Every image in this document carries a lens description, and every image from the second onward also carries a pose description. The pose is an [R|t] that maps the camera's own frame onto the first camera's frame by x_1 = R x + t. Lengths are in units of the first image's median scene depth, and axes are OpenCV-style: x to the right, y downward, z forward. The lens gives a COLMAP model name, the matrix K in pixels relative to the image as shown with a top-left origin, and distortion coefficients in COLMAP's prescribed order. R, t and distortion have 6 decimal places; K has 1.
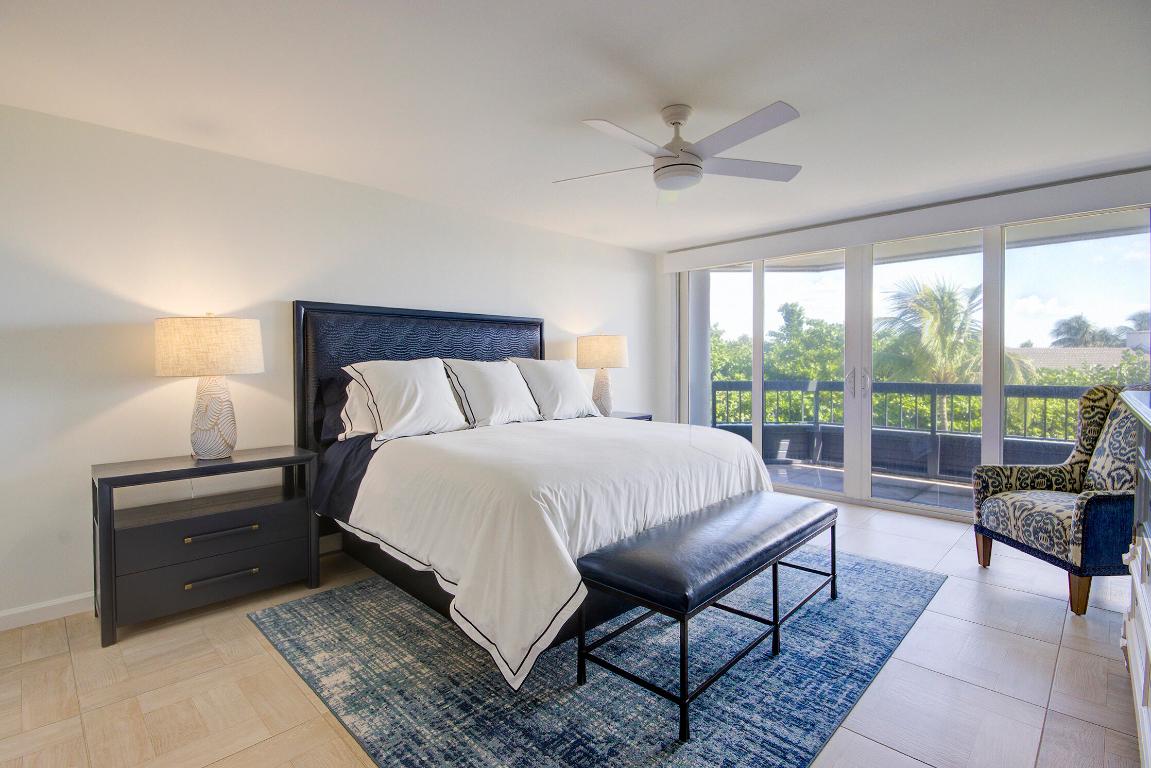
lens RADIAL K [[546.9, 0, 572.1], [0, 546.9, 379.3], [0, 0, 1]] dist [-0.003043, -0.001423]
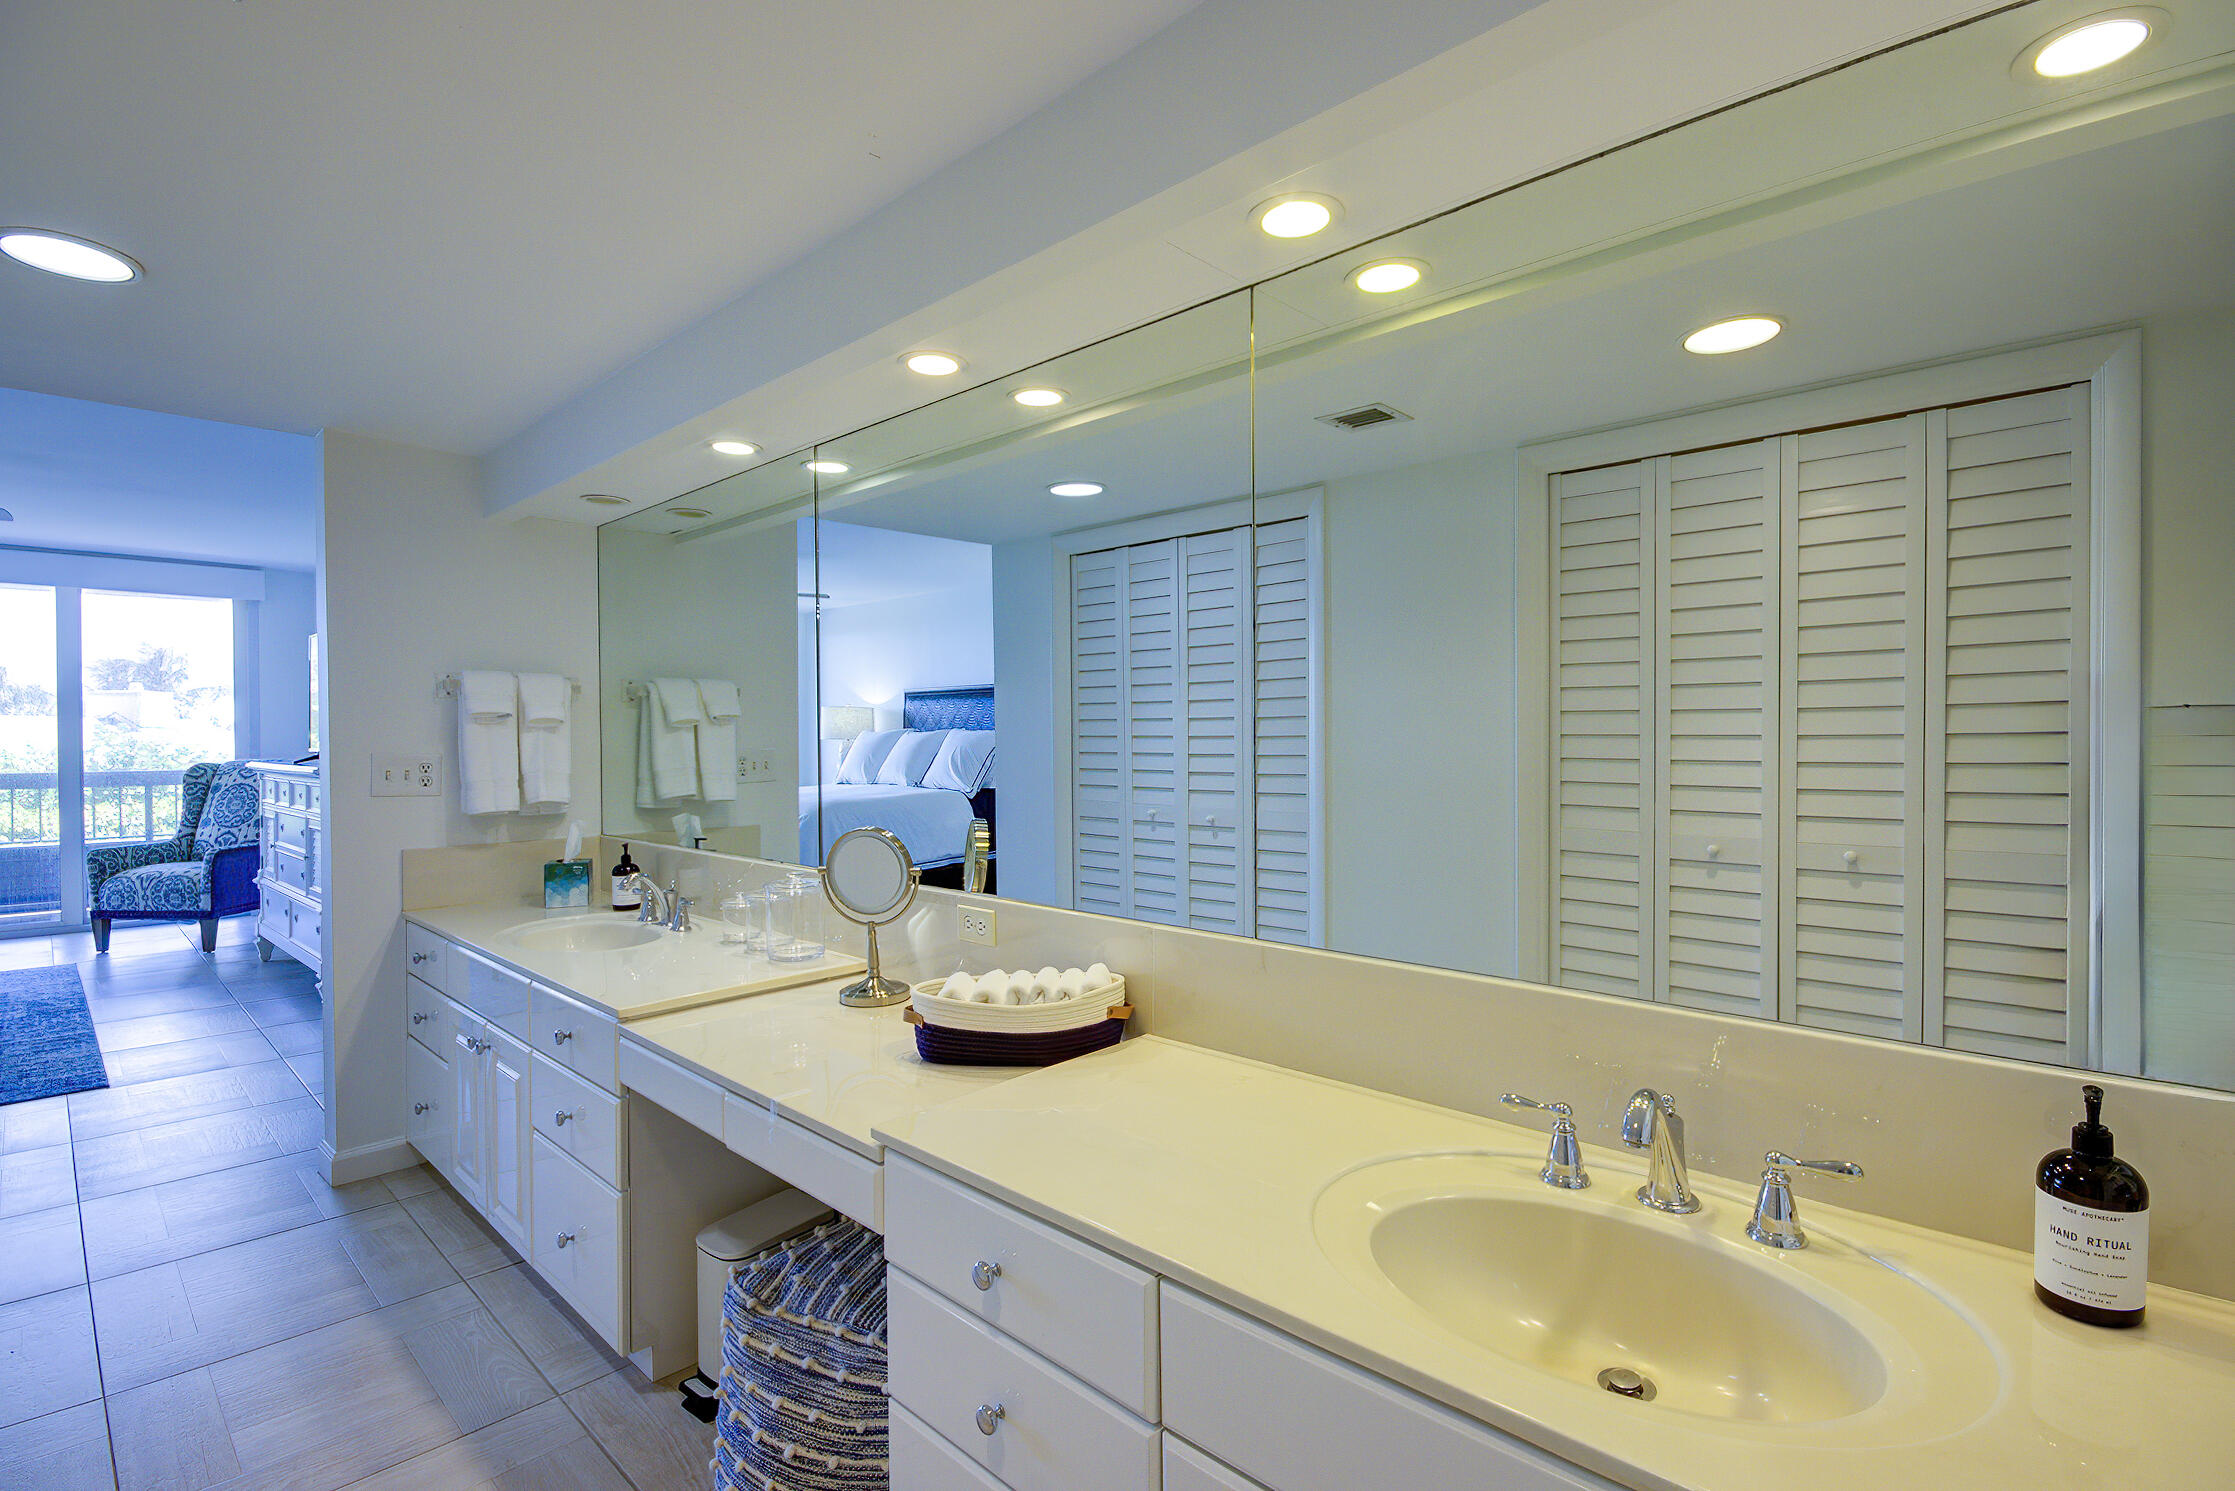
lens RADIAL K [[1062.1, 0, 1111.0], [0, 1062.1, 736.3], [0, 0, 1]] dist [-0.003043, -0.001423]
pose [[0.003847, -0.002276, 0.999990, -1.202808], [0.017663, 0.999842, 0.002208, -0.016056], [-0.999837, 0.017654, 0.003887, -0.873450]]
